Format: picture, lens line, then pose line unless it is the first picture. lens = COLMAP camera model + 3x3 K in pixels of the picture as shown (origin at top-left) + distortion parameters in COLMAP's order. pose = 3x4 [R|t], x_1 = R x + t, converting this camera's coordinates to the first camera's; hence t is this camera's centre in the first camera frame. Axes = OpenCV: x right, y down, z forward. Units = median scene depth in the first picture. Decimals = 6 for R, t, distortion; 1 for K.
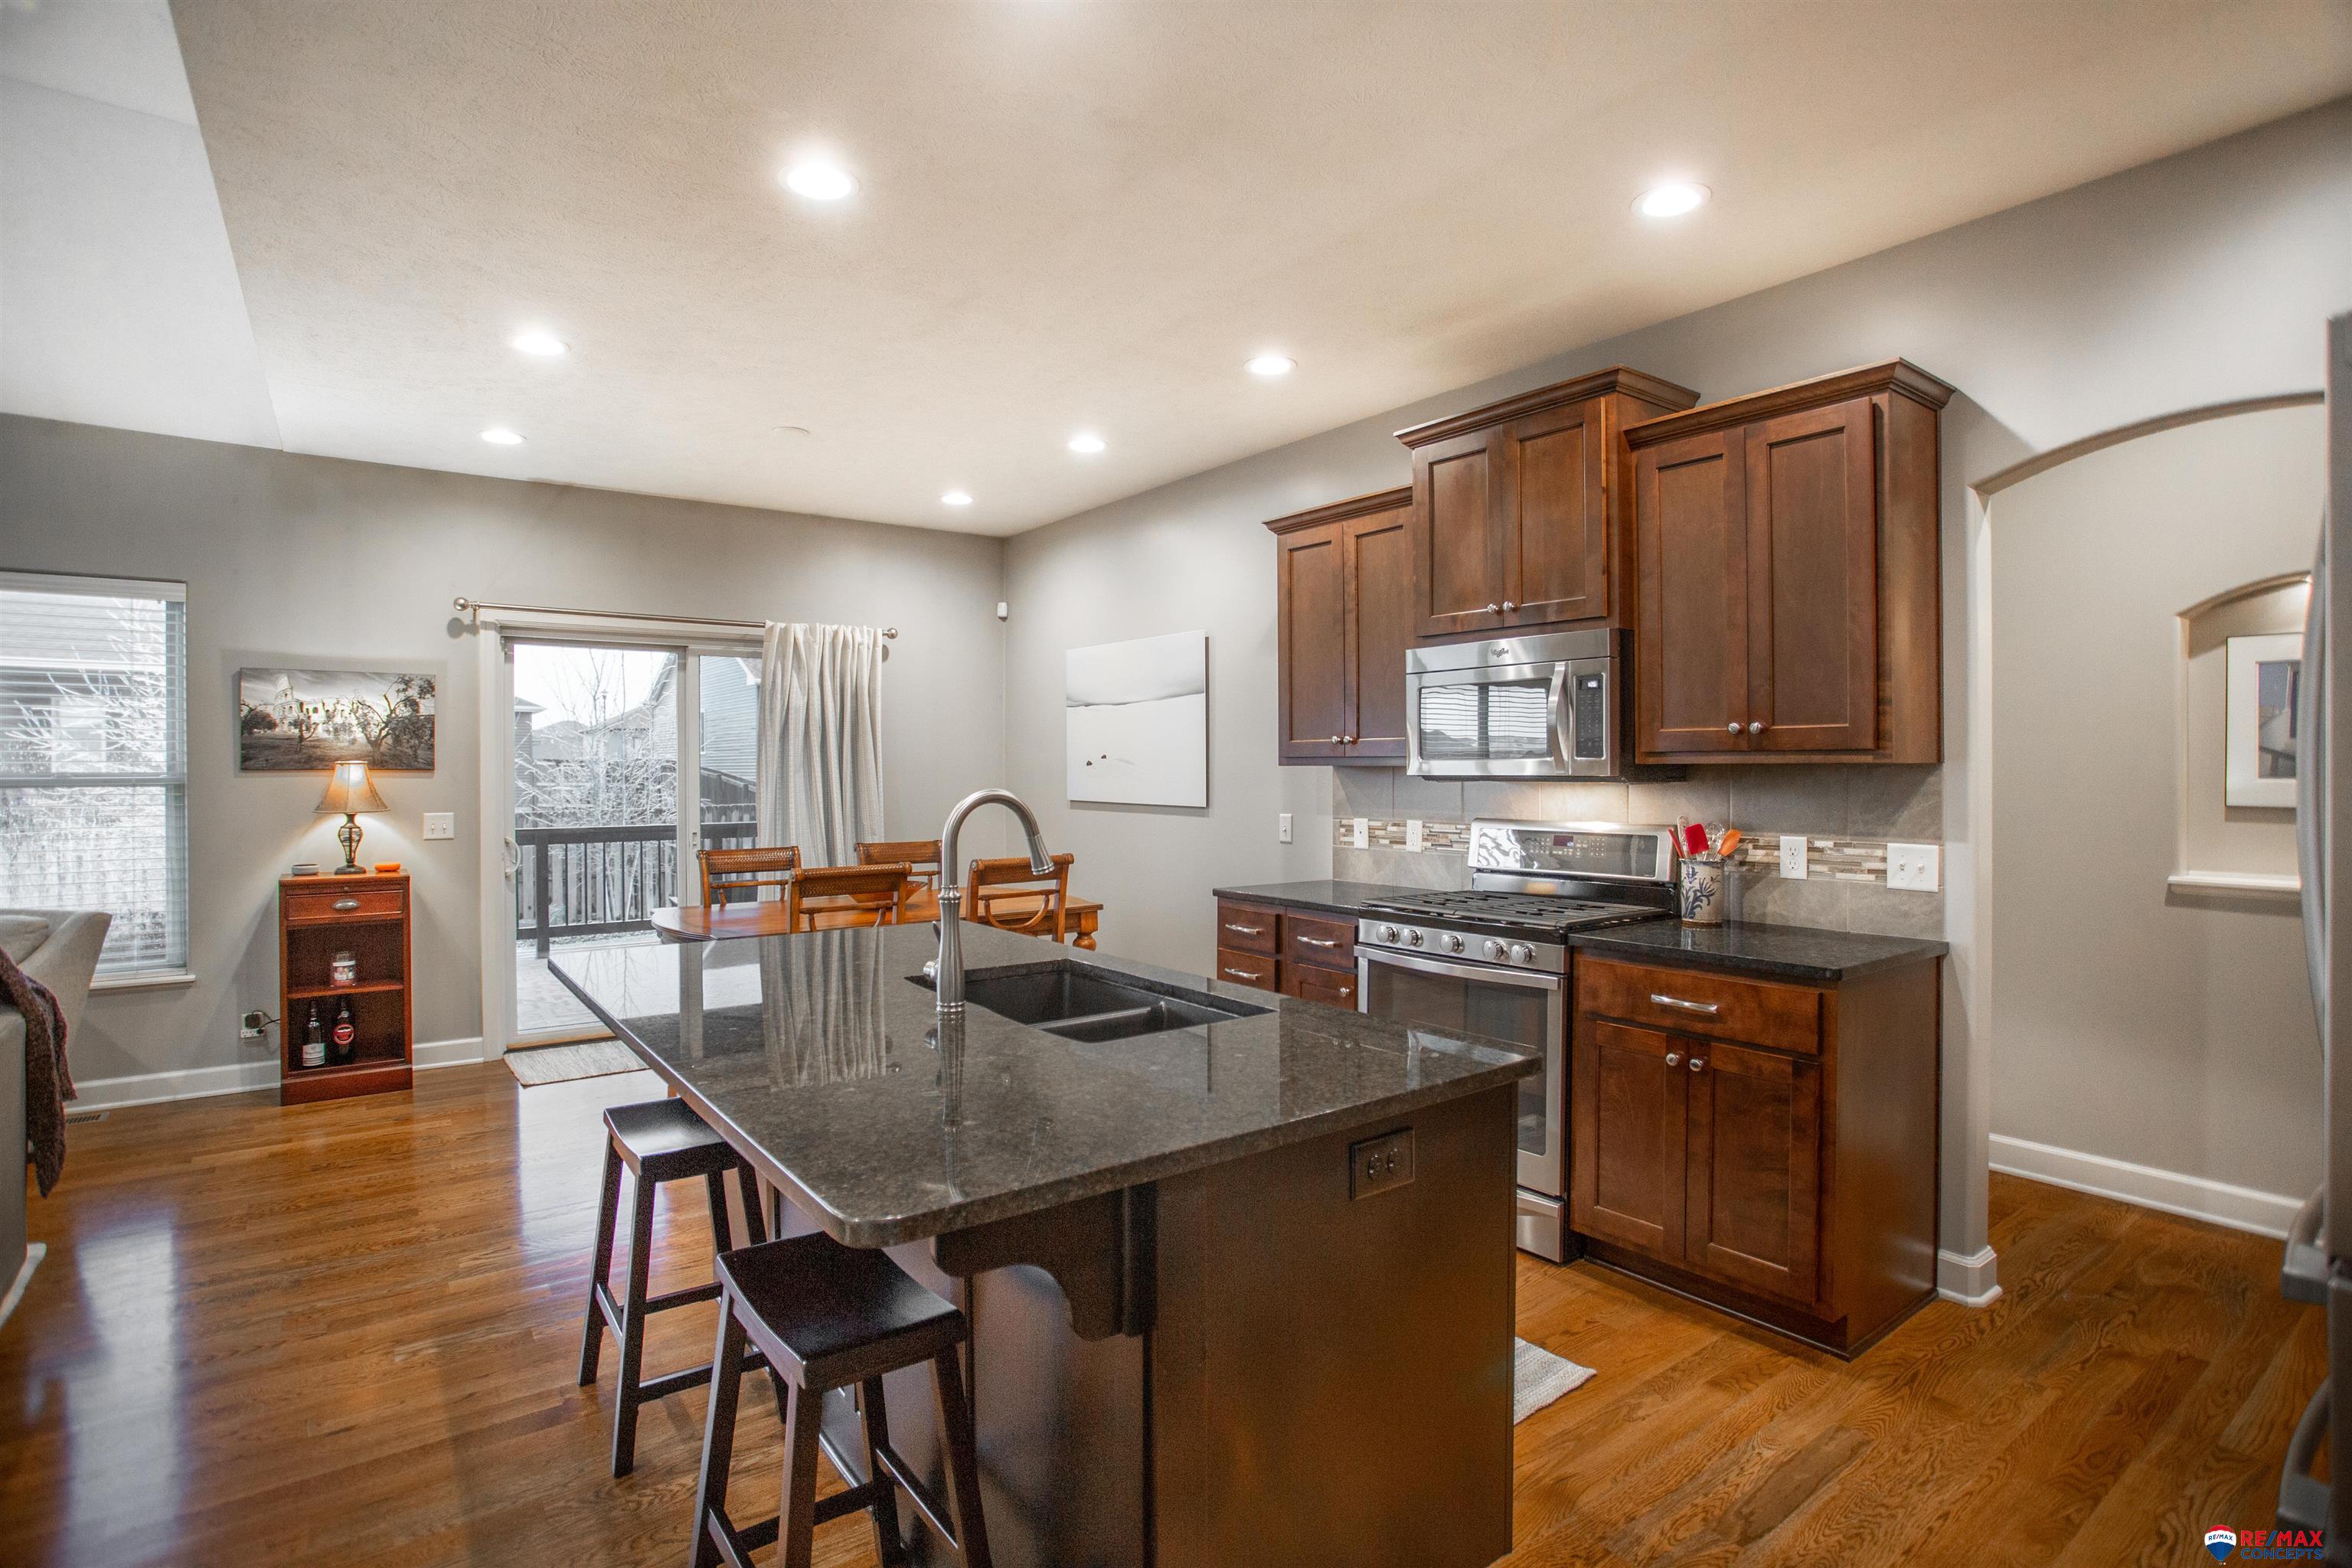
lens RADIAL K [[1147.8, 0, 1169.0], [0, 1147.8, 772.4], [0, 0, 1]] dist [-0.072498, 0.033391]
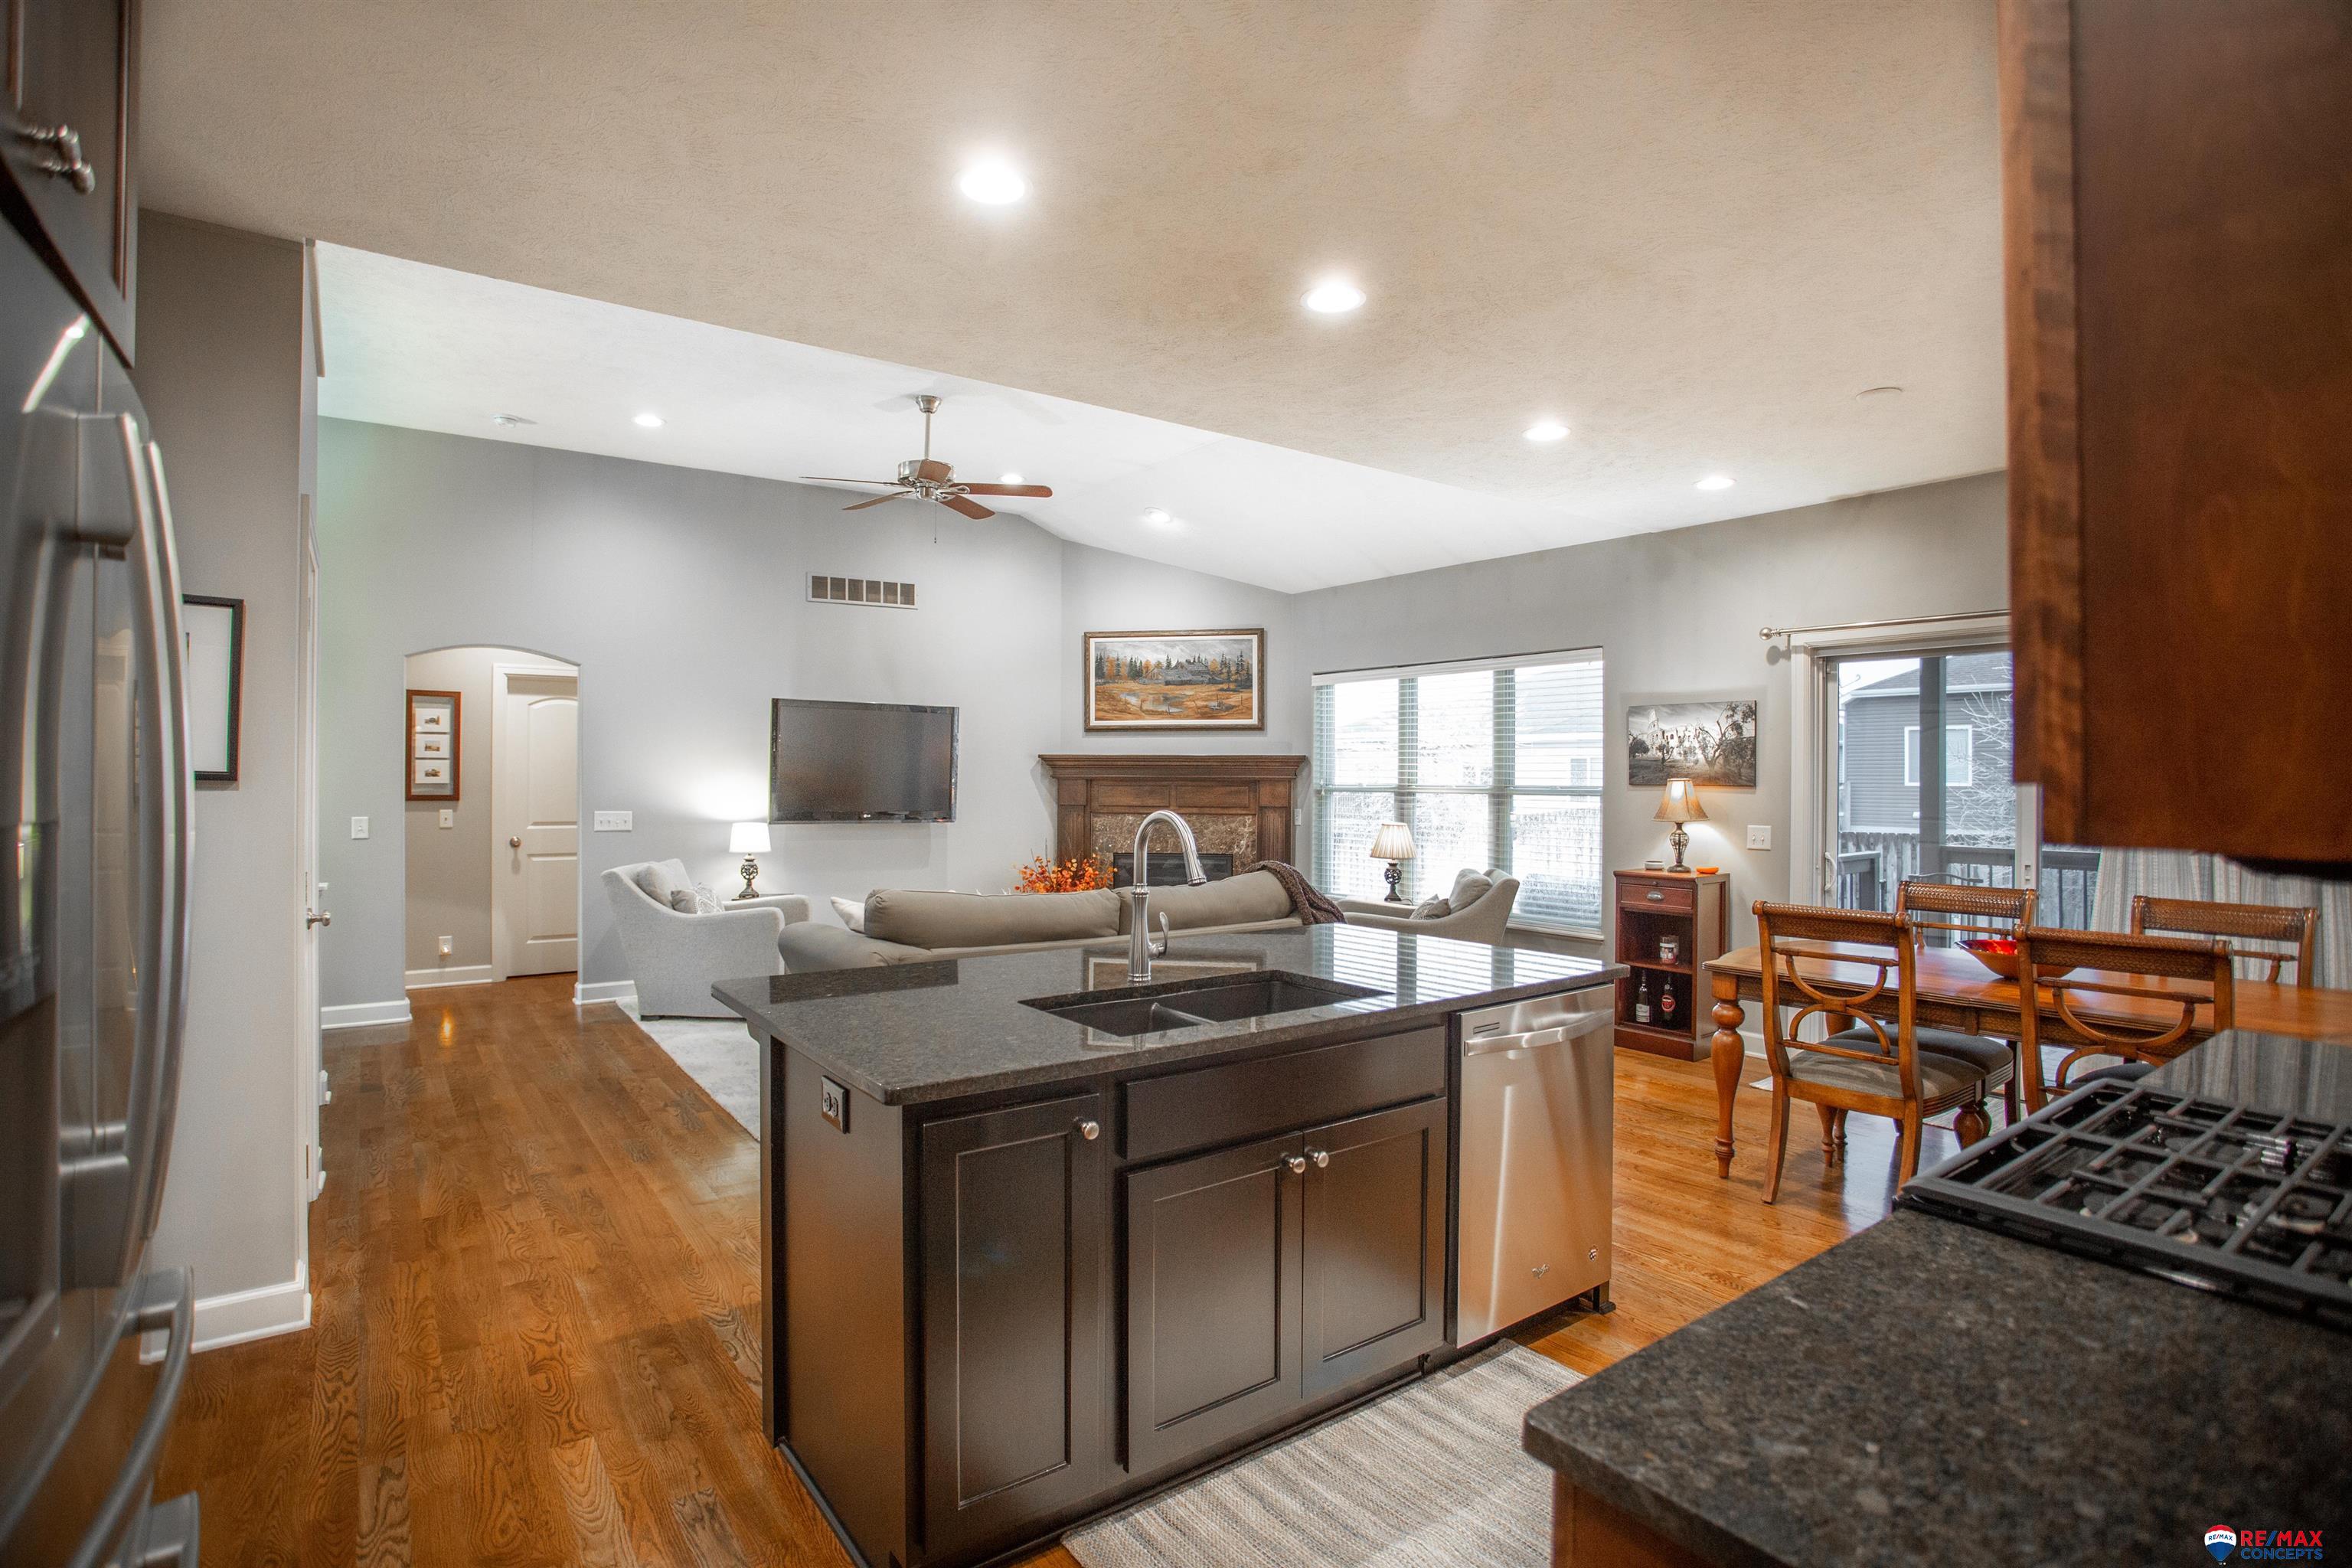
lens RADIAL K [[1147.8, 0, 1169.0], [0, 1147.8, 772.4], [0, 0, 1]] dist [-0.072498, 0.033391]
pose [[-0.006421, -0.000303, -0.999979, 0.501858], [-0.007719, 0.999970, -0.000254, -0.012378], [0.999950, 0.007717, -0.006424, 0.467377]]
